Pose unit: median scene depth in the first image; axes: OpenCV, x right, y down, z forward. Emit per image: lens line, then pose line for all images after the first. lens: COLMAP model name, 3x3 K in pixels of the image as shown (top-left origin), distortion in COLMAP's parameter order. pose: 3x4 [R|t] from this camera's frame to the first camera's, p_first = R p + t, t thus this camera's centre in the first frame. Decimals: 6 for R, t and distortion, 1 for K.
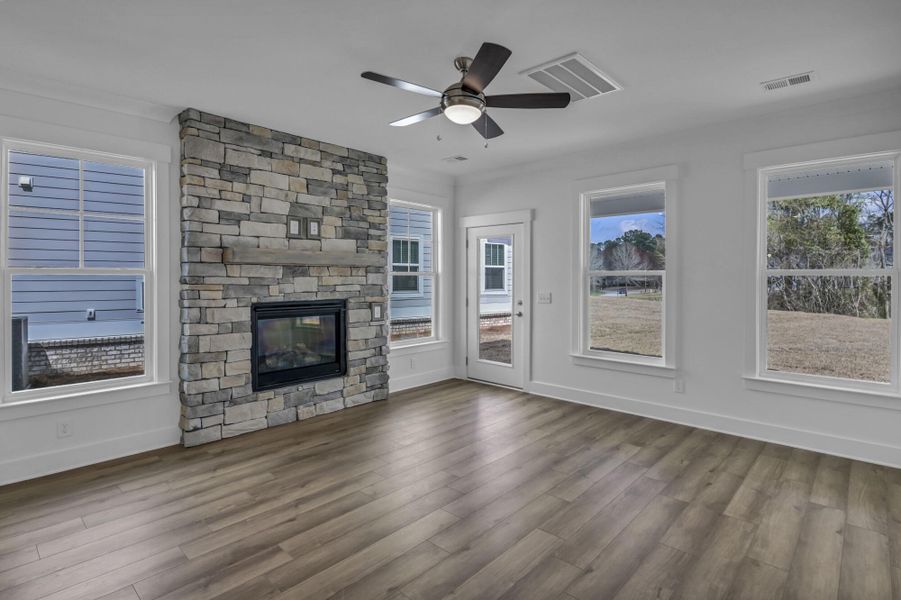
lens RADIAL K [[446.7, 0, 456.1], [0, 446.7, 281.9], [0, 0, 1]] dist [0.000613, -0.000838]
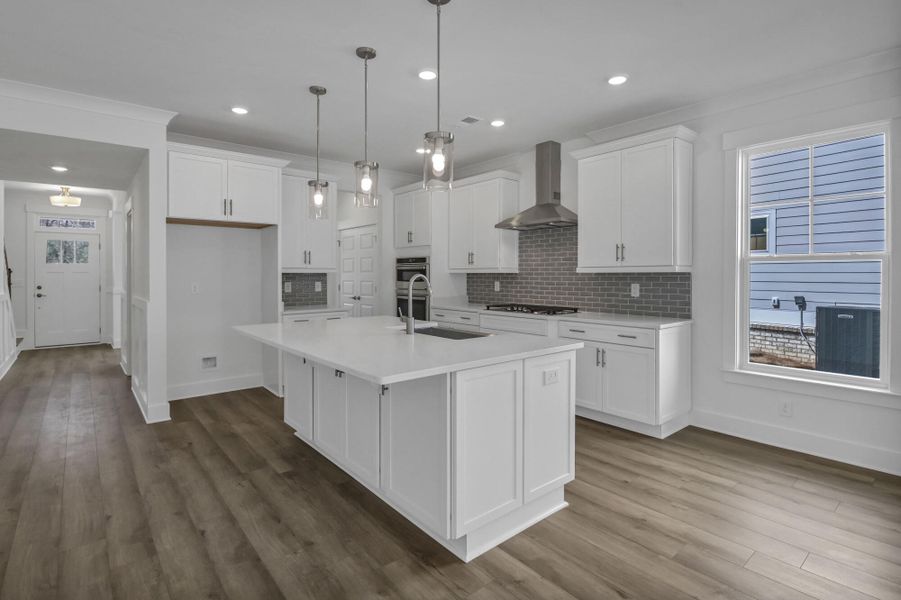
lens RADIAL K [[441.0, 0, 450.5], [0, 441.0, 275.0], [0, 0, 1]] dist [-0.003592, -0.000882]
pose [[-0.126144, 0.000902, -0.992012, 0.177760], [-0.007739, 0.999968, 0.001893, 0.013731], [0.991982, 0.007916, -0.126133, 0.247744]]
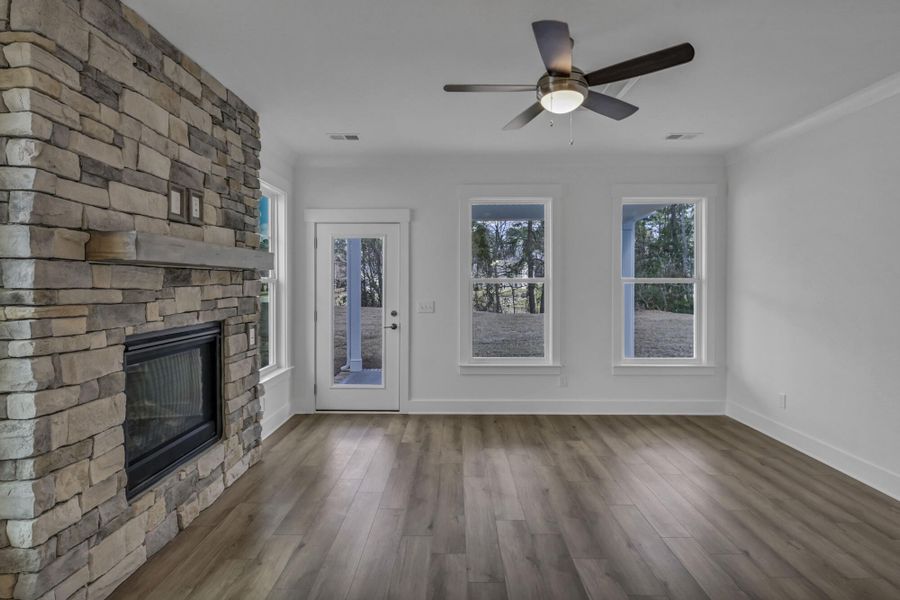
lens RADIAL K [[473.2, 0, 451.4], [0, 473.2, 284.1], [0, 0, 1]] dist [0.001067, -0.001820]
pose [[0.746615, -0.004034, 0.665244, -0.478968], [0.006601, 0.999977, -0.001345, -0.011355], [-0.665223, 0.005395, 0.746625, 0.280353]]
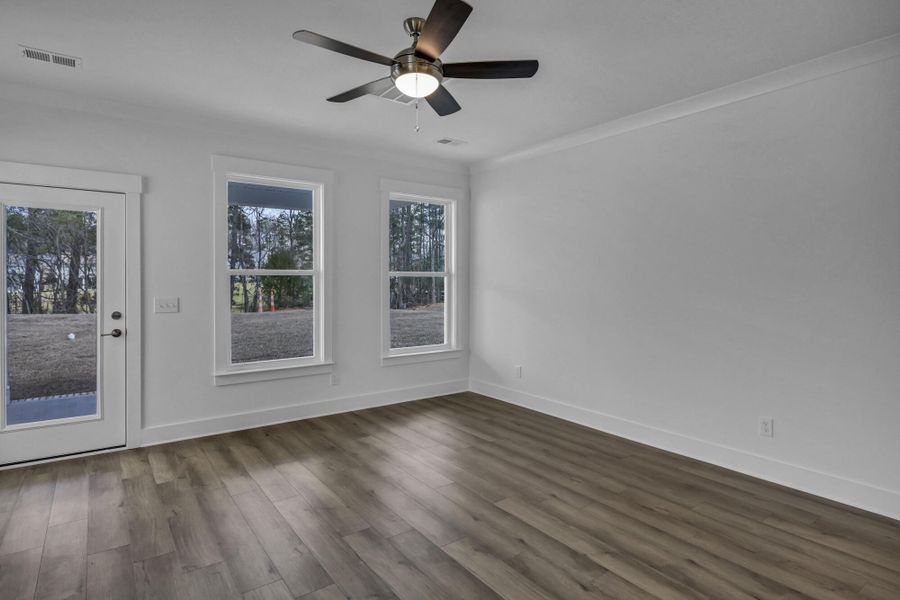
lens RADIAL K [[484.9, 0, 450.3], [0, 484.9, 286.0], [0, 0, 1]] dist [0.002870, -0.000711]
pose [[0.196250, -0.013442, 0.980462, -0.552778], [0.006792, 0.999901, 0.012349, -0.002038], [-0.980530, 0.004236, 0.196321, 0.472502]]
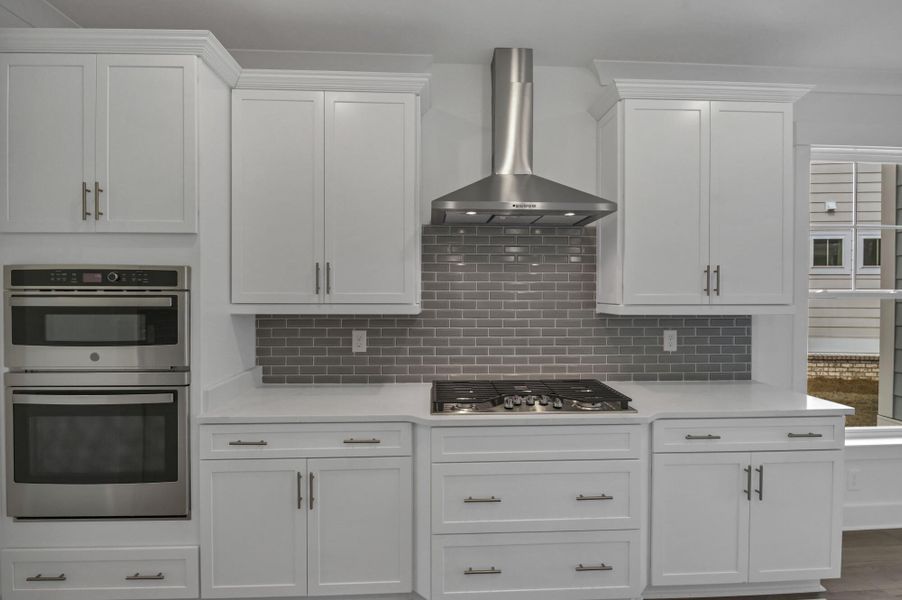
lens RADIAL K [[441.7, 0, 451.2], [0, 441.7, 297.9], [0, 0, 1]] dist [-0.003004, -0.001029]
pose [[0.711057, 0.011273, -0.703044, -0.593493], [-0.008326, 0.999936, 0.007612, -0.013370], [0.703085, 0.000441, 0.711106, -0.093000]]
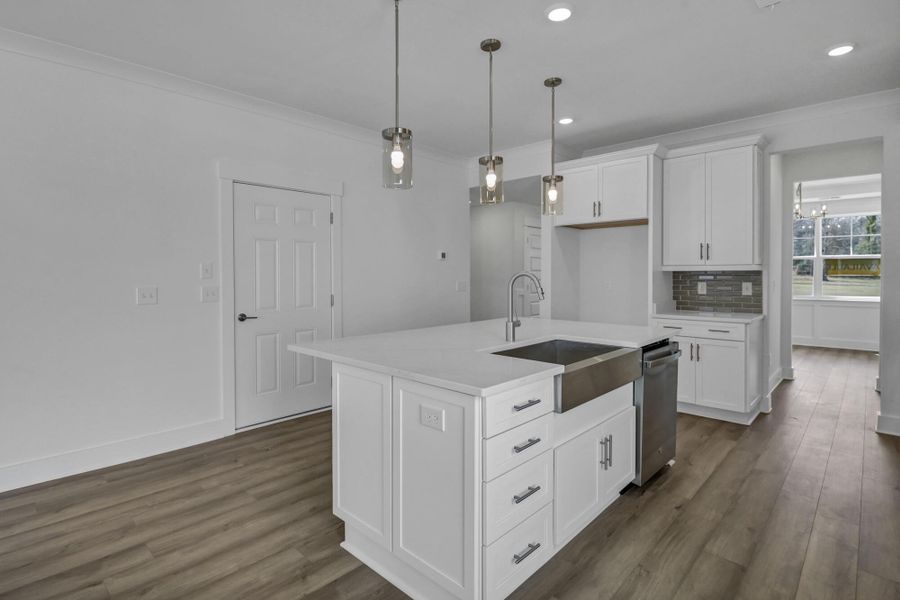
lens RADIAL K [[449.7, 0, 448.3], [0, 449.7, 277.9], [0, 0, 1]] dist [-0.002974, -0.002106]
pose [[-0.999877, 0.001188, 0.015668, -0.384893], [0.001448, 0.999861, 0.016621, 0.011689], [-0.015646, 0.016641, -0.999739, 0.680184]]
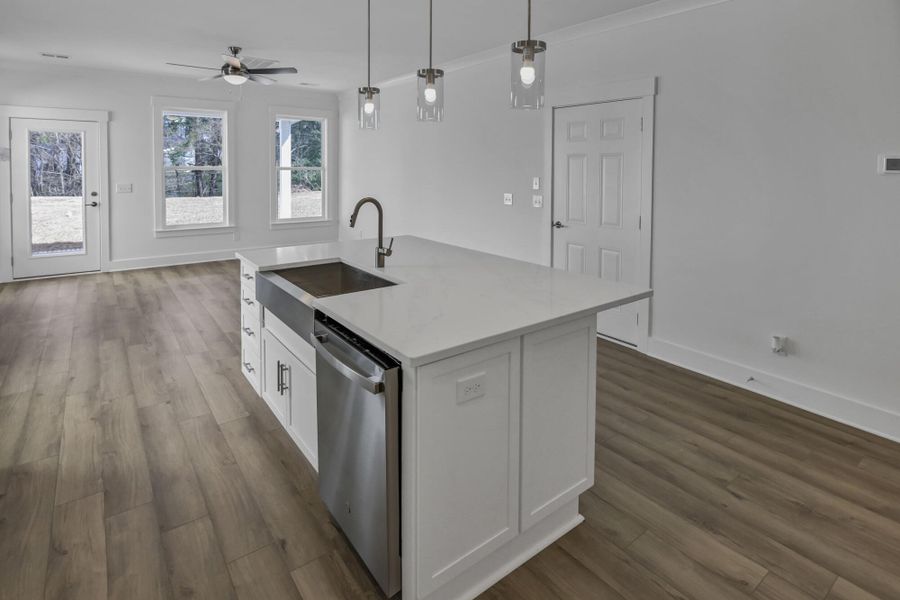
lens RADIAL K [[476.5, 0, 438.9], [0, 476.5, 183.8], [0, 0, 1]] dist [-0.004011, -0.001130]
pose [[0.197826, -0.035155, 0.979607, -1.024735], [0.000936, 0.999363, 0.035675, -0.023820], [-0.980237, -0.006140, 0.197733, -0.082711]]
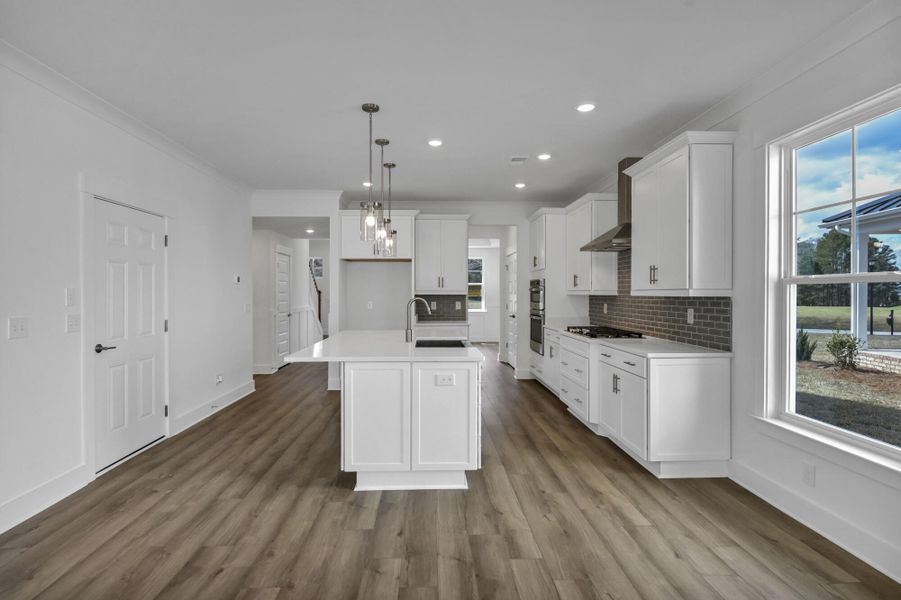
lens RADIAL K [[447.6, 0, 446.9], [0, 447.6, 291.5], [0, 0, 1]] dist [-0.000822, -0.000606]
pose [[-0.707401, -0.002214, -0.706809, 0.117559], [-0.005997, 0.999978, 0.002870, -0.001170], [0.706787, 0.006268, -0.707398, 0.786822]]
